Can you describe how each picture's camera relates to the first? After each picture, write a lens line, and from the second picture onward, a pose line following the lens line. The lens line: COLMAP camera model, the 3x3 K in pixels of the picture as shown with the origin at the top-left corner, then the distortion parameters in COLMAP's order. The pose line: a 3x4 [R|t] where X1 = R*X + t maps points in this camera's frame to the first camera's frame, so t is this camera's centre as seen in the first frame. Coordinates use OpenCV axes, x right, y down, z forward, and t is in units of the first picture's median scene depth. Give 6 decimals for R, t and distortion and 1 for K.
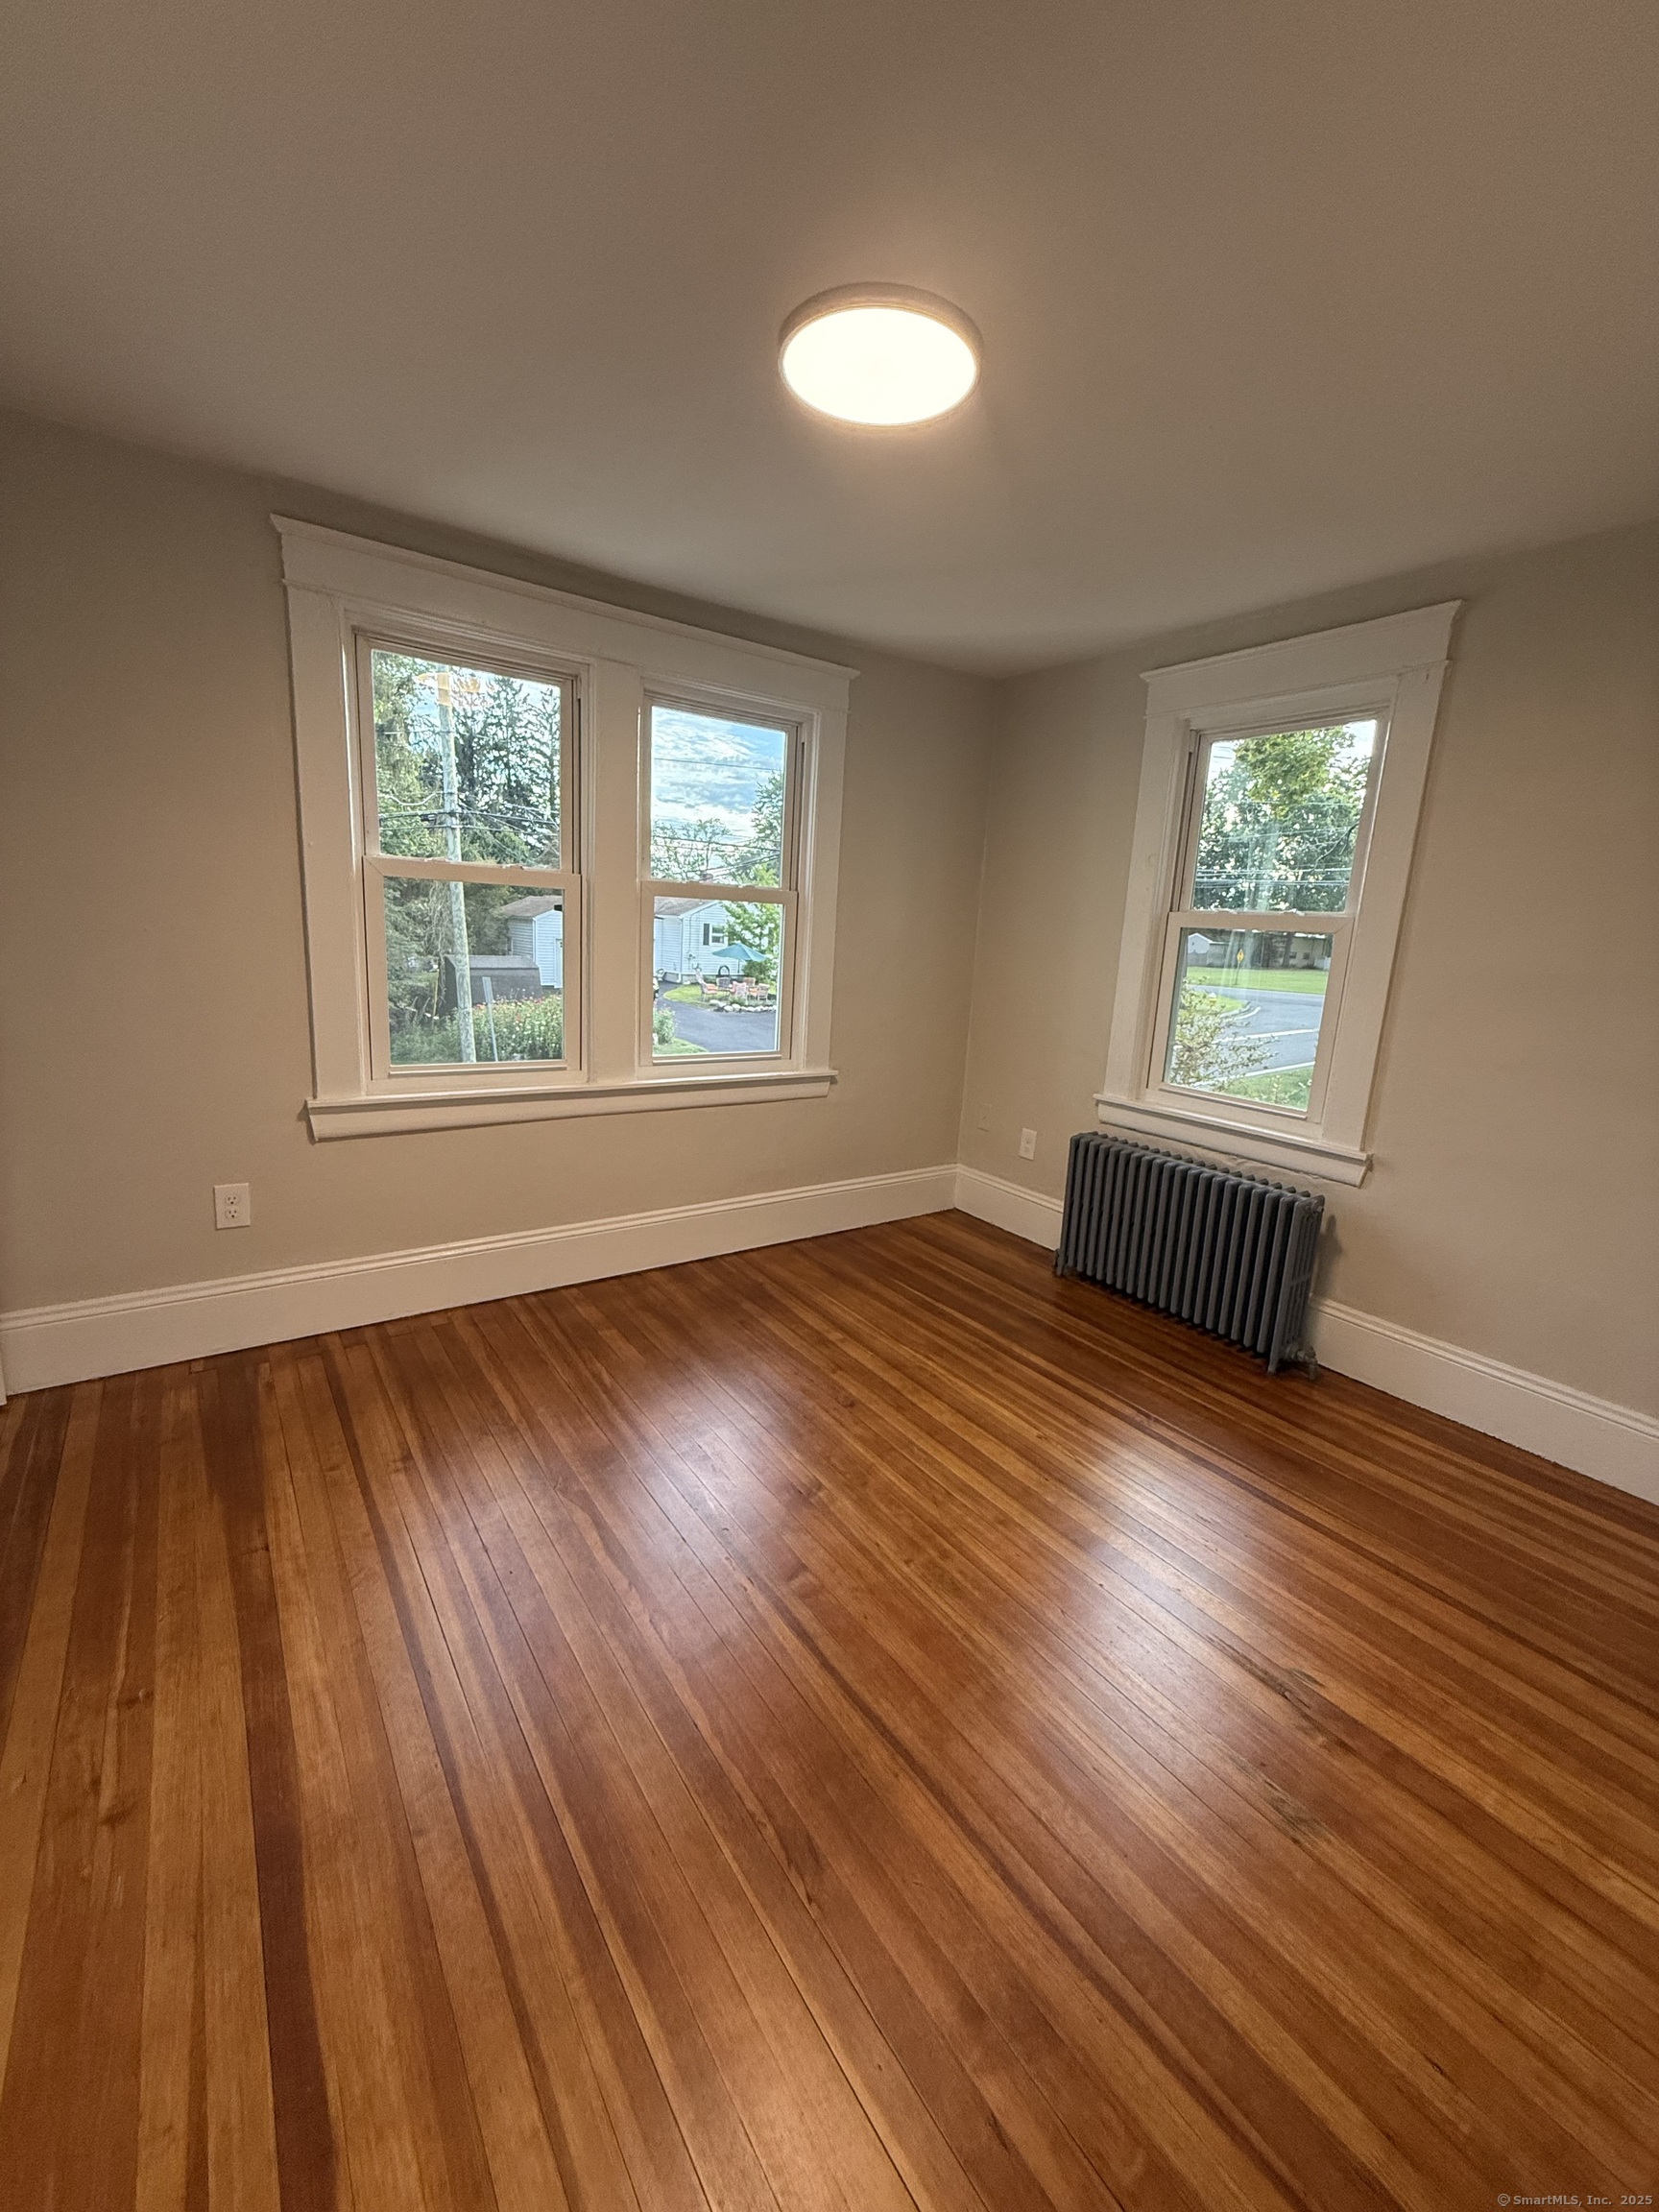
lens RADIAL K [[880.1, 0, 832.0], [0, 880.1, 1097.7], [0, 0, 1]] dist [0.000325, -0.000072]
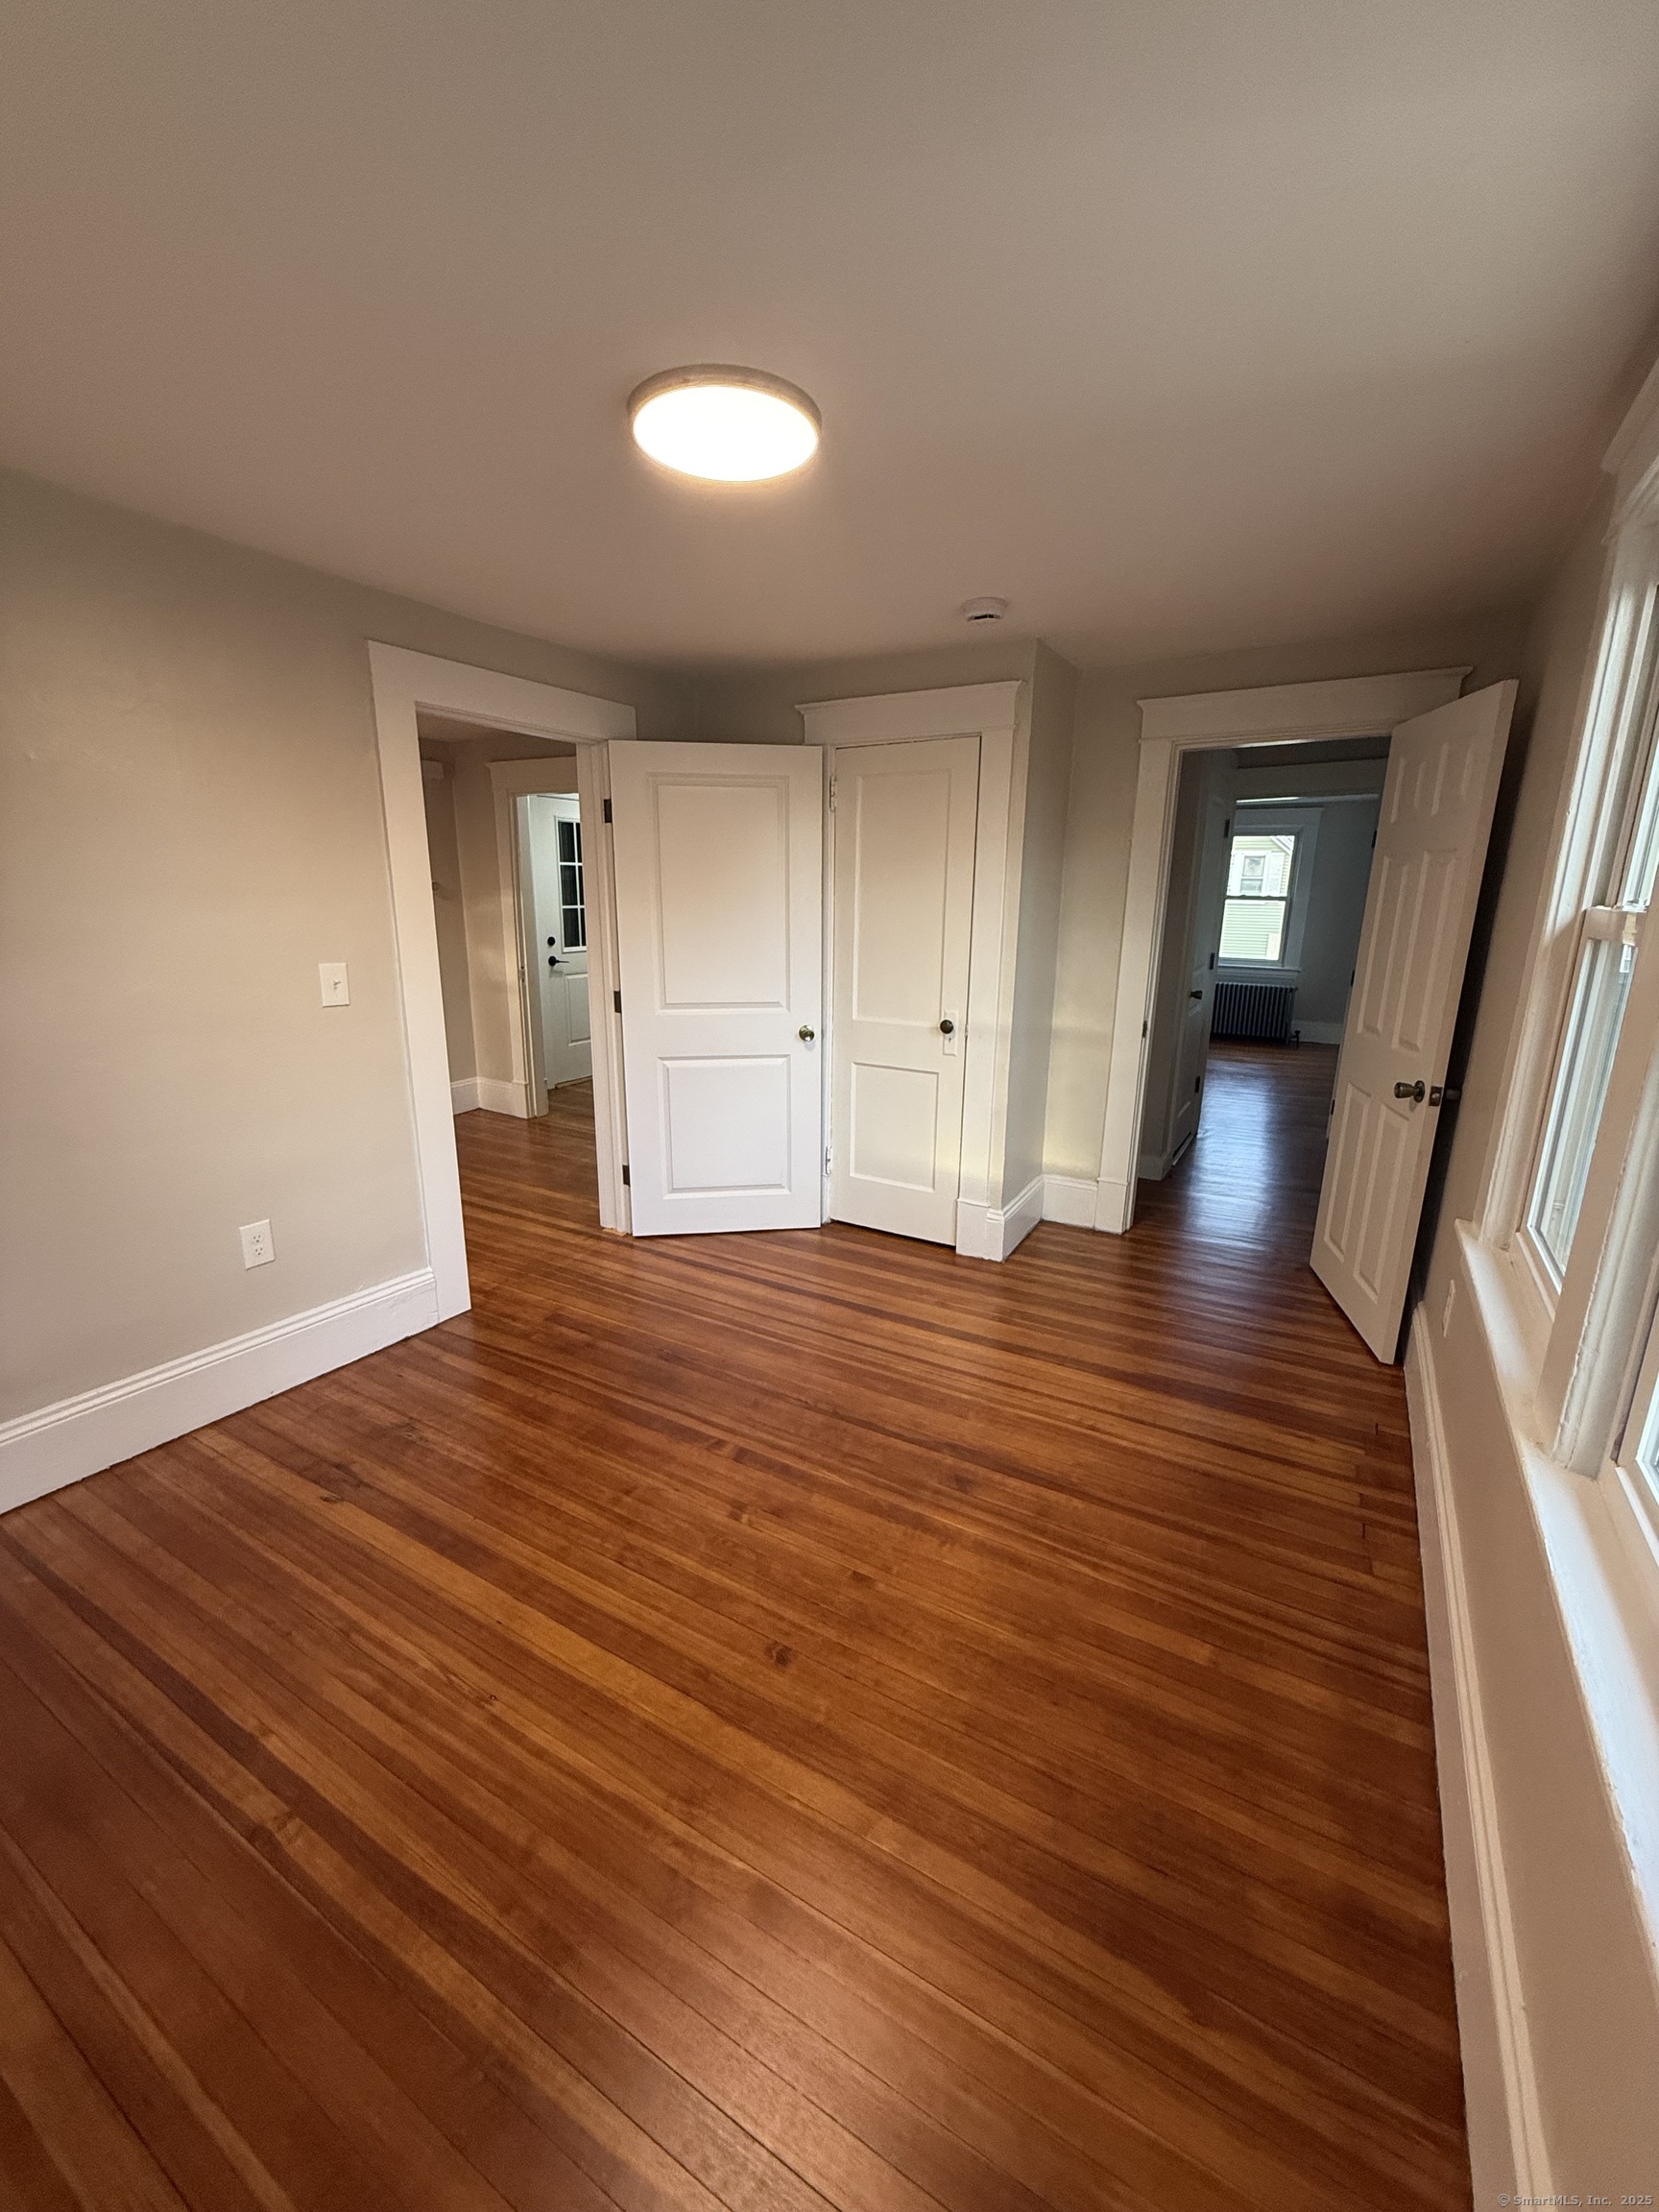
lens RADIAL K [[880.1, 0, 832.0], [0, 880.1, 1097.7], [0, 0, 1]] dist [0.000325, -0.000072]
pose [[-0.911635, 0.030200, -0.409890, 0.249620], [-0.138162, 0.916741, 0.374829, -0.321184], [0.387082, 0.398338, -0.831561, 1.419271]]
